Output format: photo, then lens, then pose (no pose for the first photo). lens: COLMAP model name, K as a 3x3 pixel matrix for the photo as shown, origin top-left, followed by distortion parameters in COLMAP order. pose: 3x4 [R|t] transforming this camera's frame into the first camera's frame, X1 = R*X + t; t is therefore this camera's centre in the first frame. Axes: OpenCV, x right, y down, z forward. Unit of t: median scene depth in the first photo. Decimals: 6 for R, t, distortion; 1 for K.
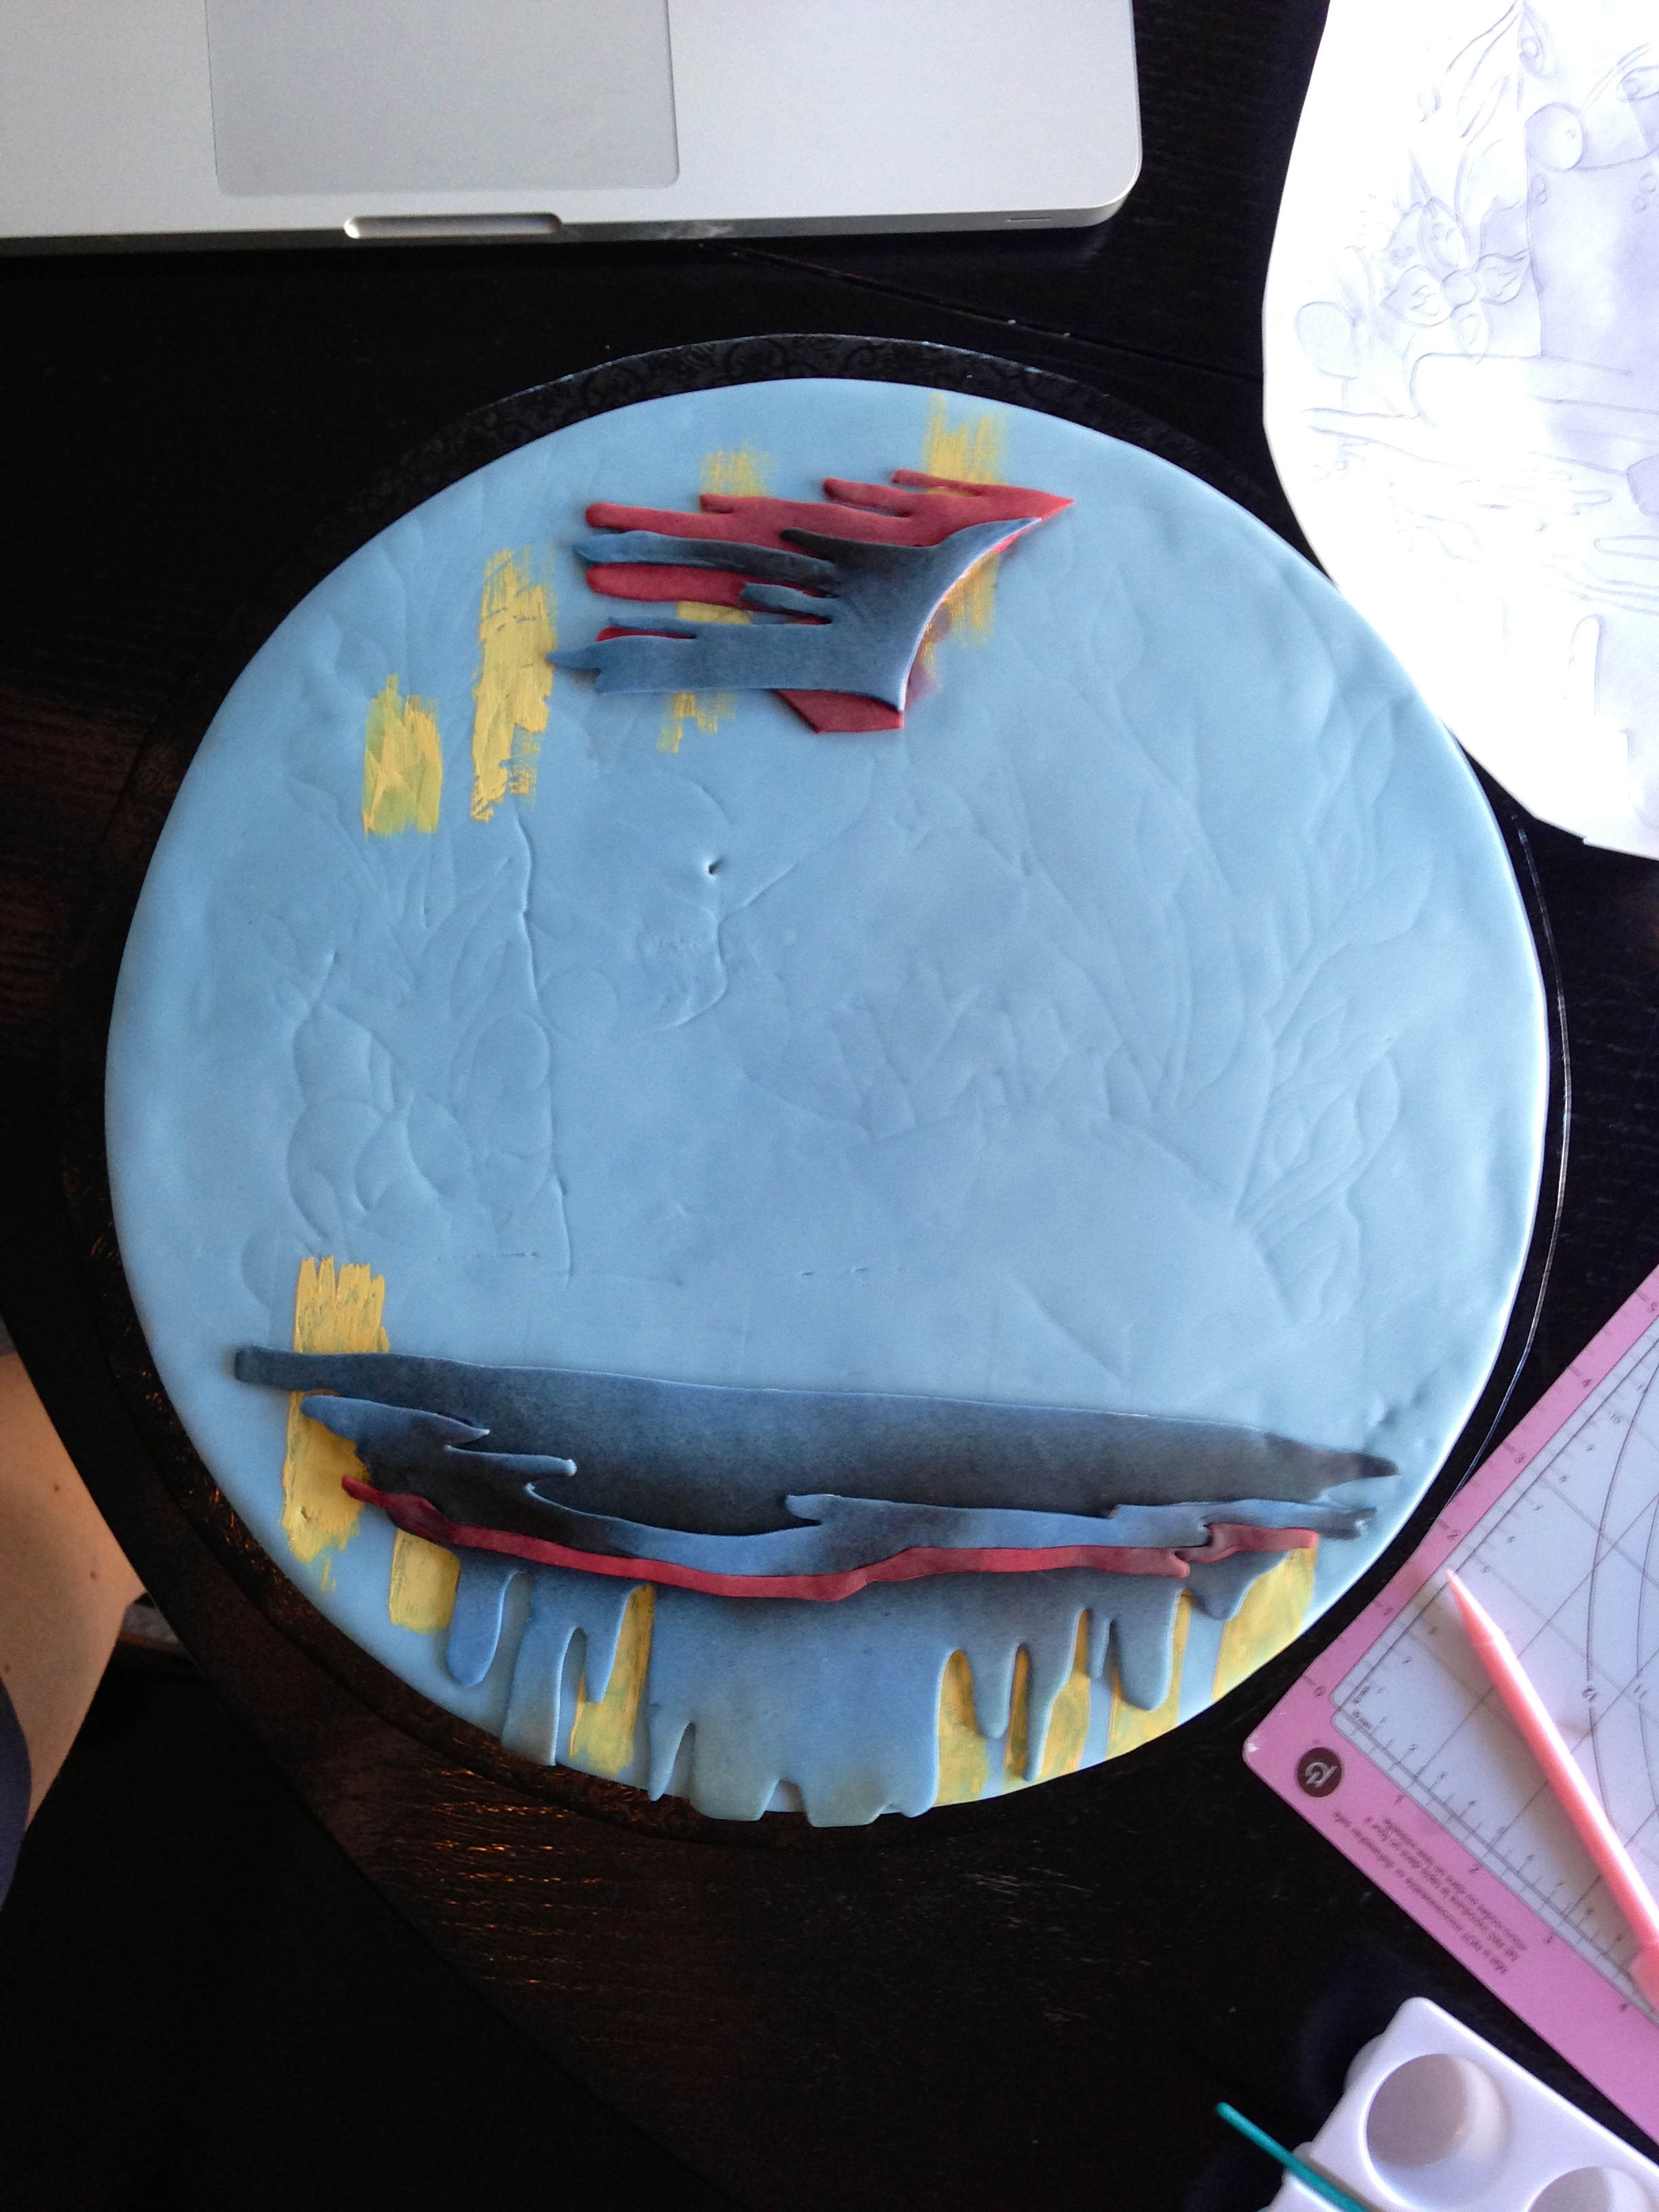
lens RADIAL K [[2110.6, 0, 834.6], [0, 2110.6, 1126.2], [0, 0, 1]] dist [0.023145, 0.000000]
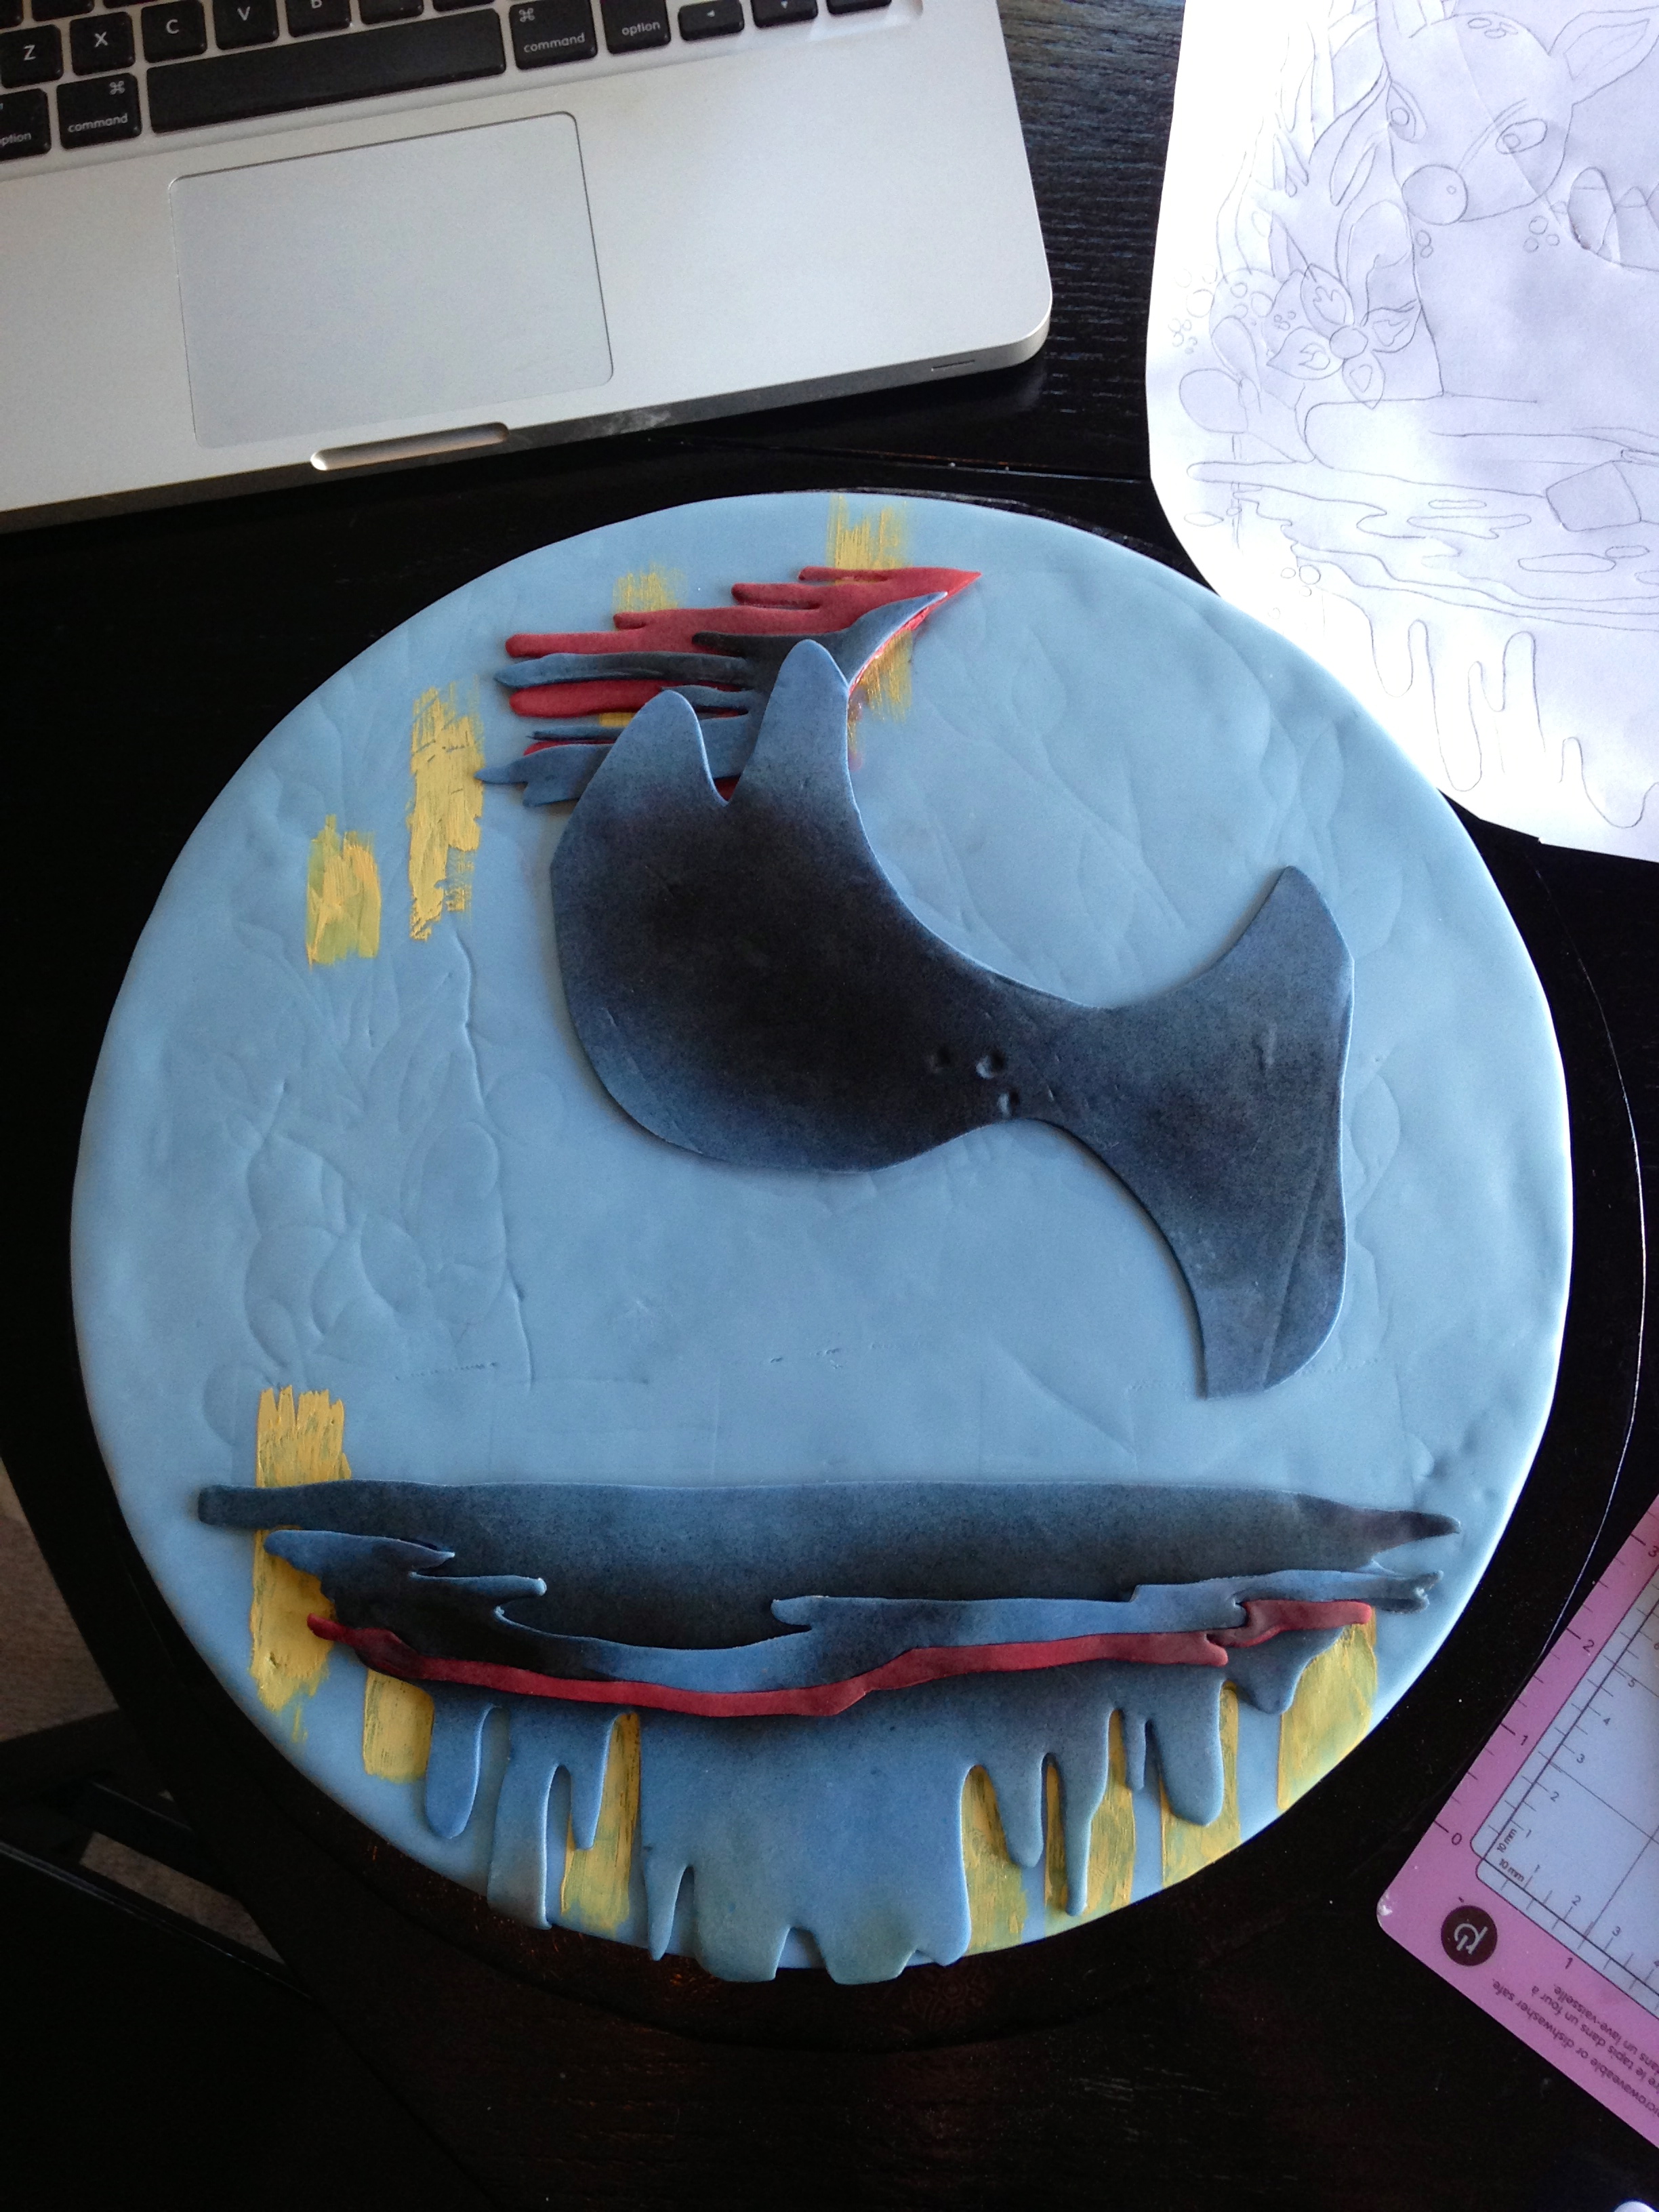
lens RADIAL K [[2110.6, 0, 884.7], [0, 2110.6, 1132.0], [0, 0, 1]] dist [0.023145, 0.000000]
pose [[0.985143, -0.114228, -0.128242, 0.167140], [0.085783, 0.974198, -0.208759, 0.170917], [0.148779, 0.194657, 0.969522, 0.067764]]
